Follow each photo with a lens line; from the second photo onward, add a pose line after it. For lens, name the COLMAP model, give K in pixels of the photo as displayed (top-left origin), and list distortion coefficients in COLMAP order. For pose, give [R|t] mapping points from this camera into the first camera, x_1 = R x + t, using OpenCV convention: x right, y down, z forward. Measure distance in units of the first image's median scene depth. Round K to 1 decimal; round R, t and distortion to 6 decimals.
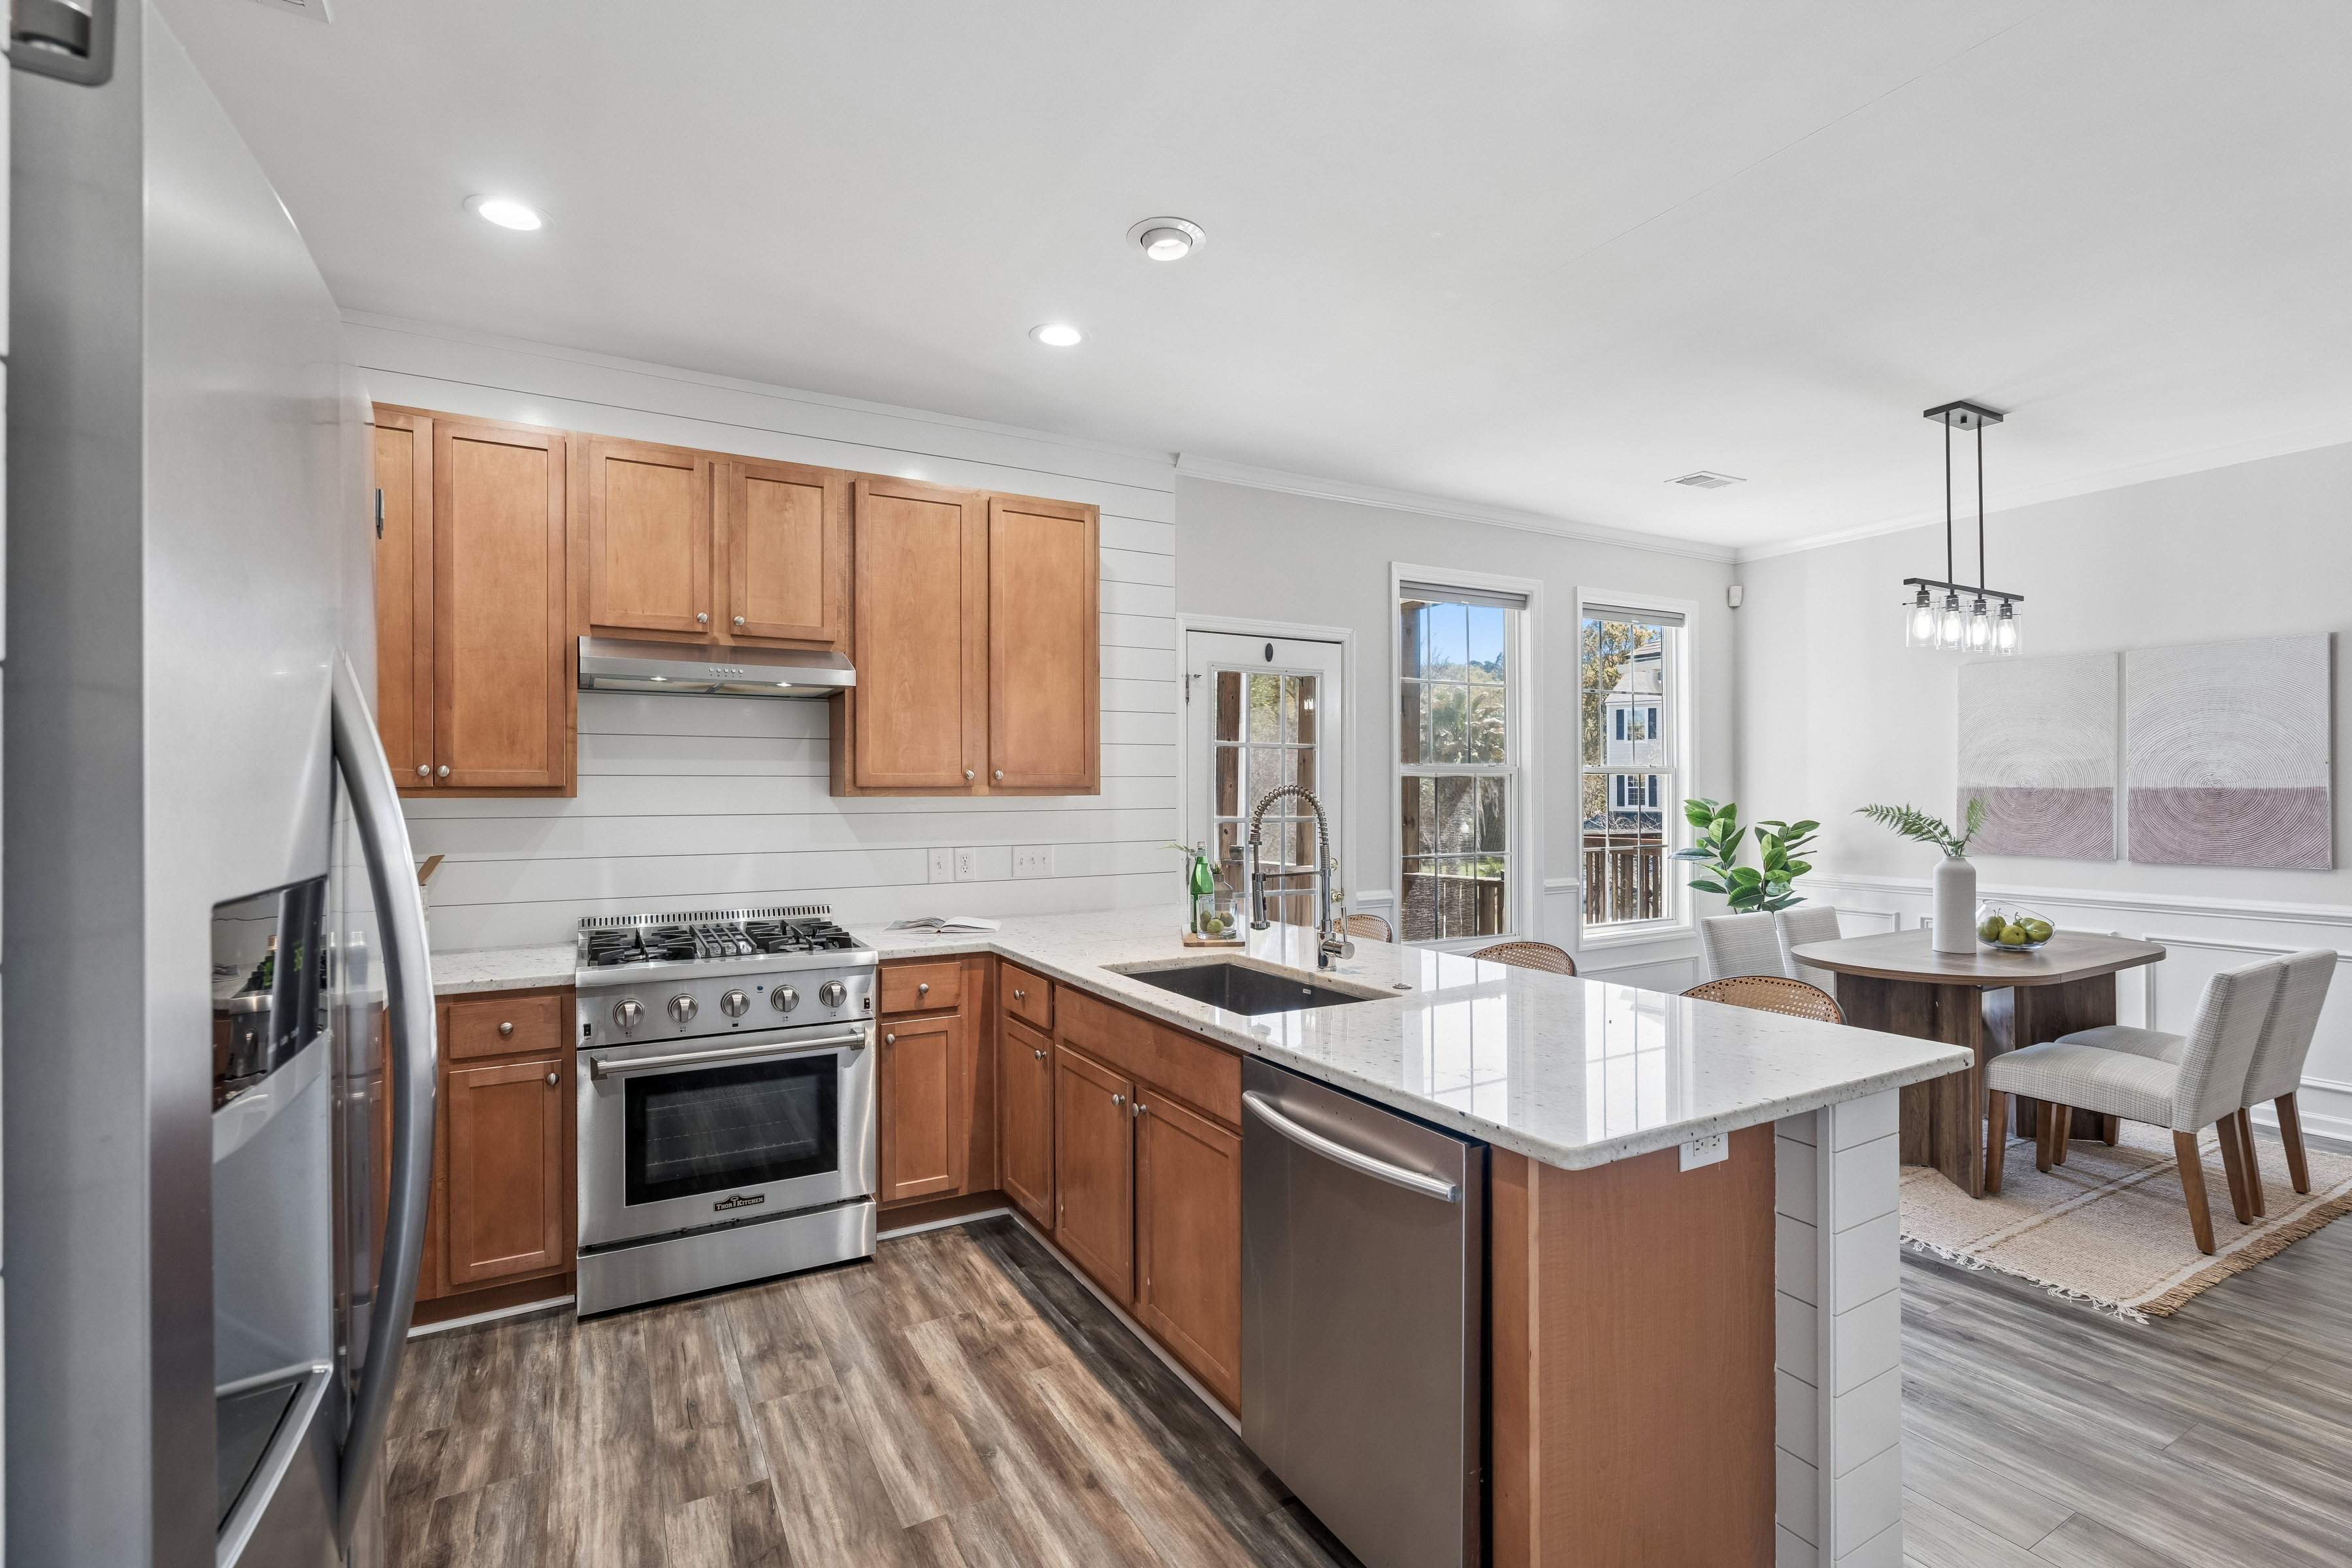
lens RADIAL K [[1061.1, 0, 1176.0], [0, 1061.1, 784.0], [0, 0, 1]] dist [-0.002016, 0.000586]
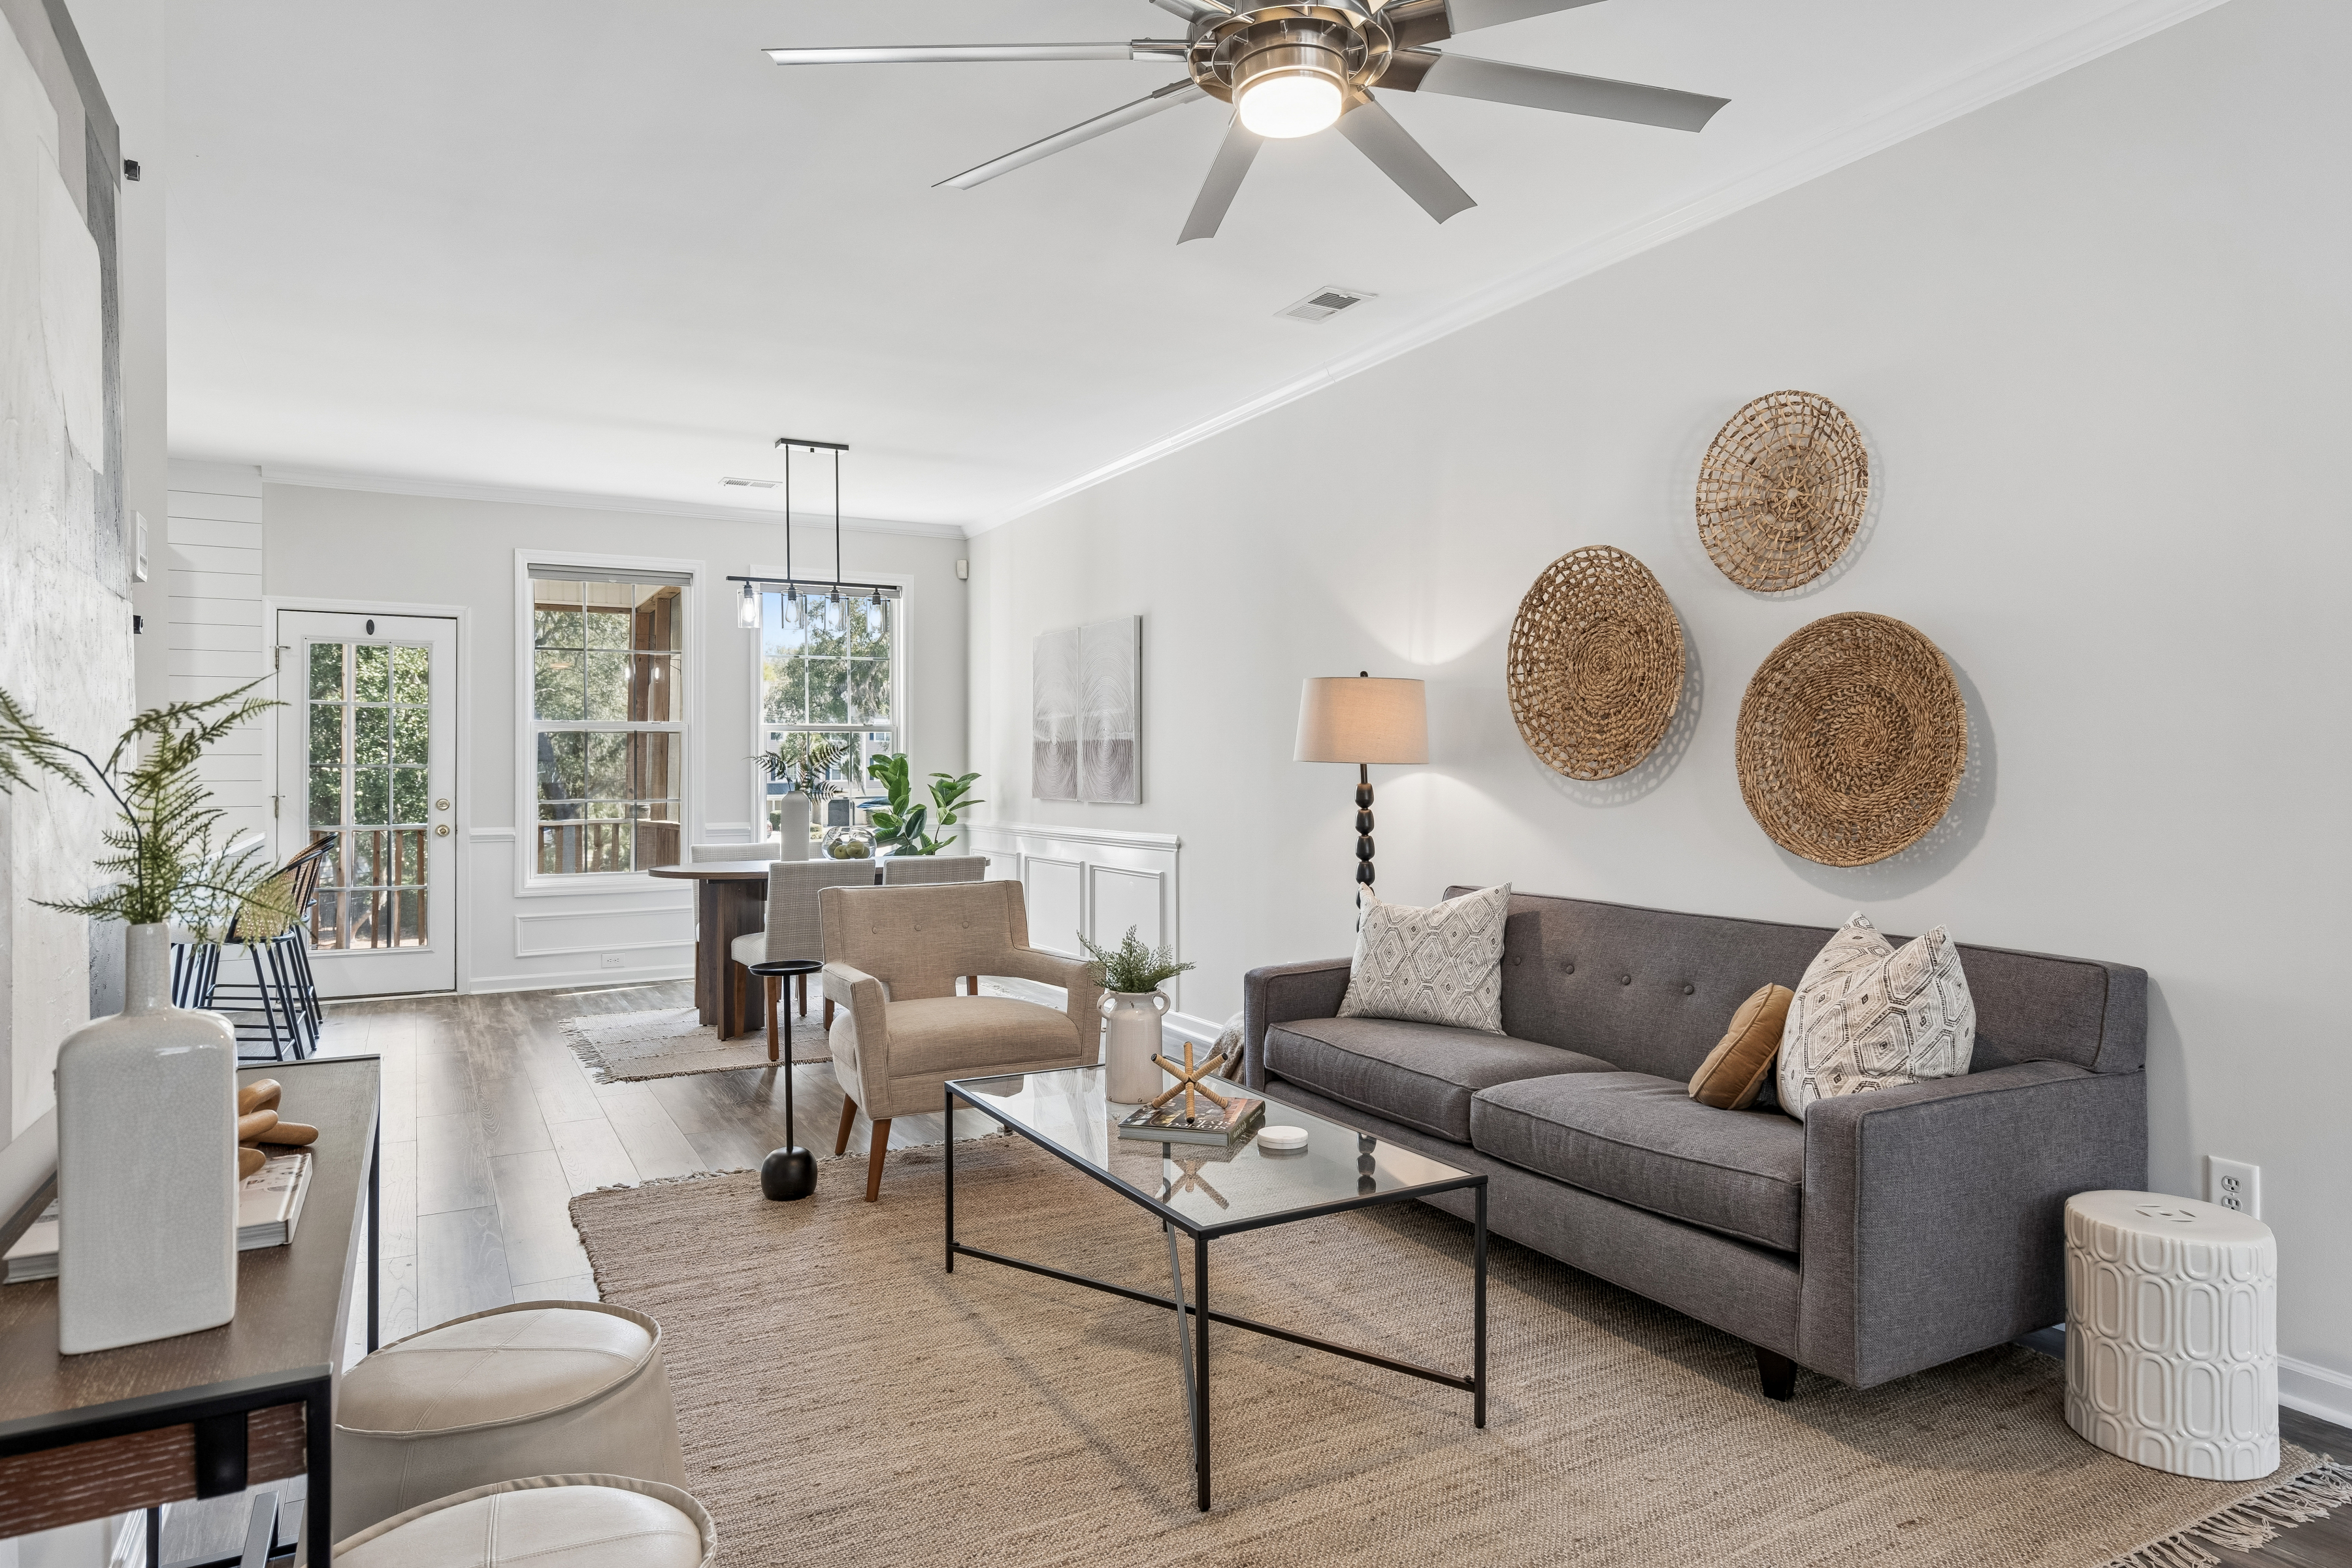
lens RADIAL K [[1378.6, 0, 1184.3], [0, 1378.6, 776.8], [0, 0, 1]] dist [0.006061, -0.000368]
pose [[0.999997, 0.001832, -0.001307, 1.458157], [-0.001817, 0.999934, 0.011317, 0.038135], [0.001328, -0.011315, 0.999935, -0.815628]]
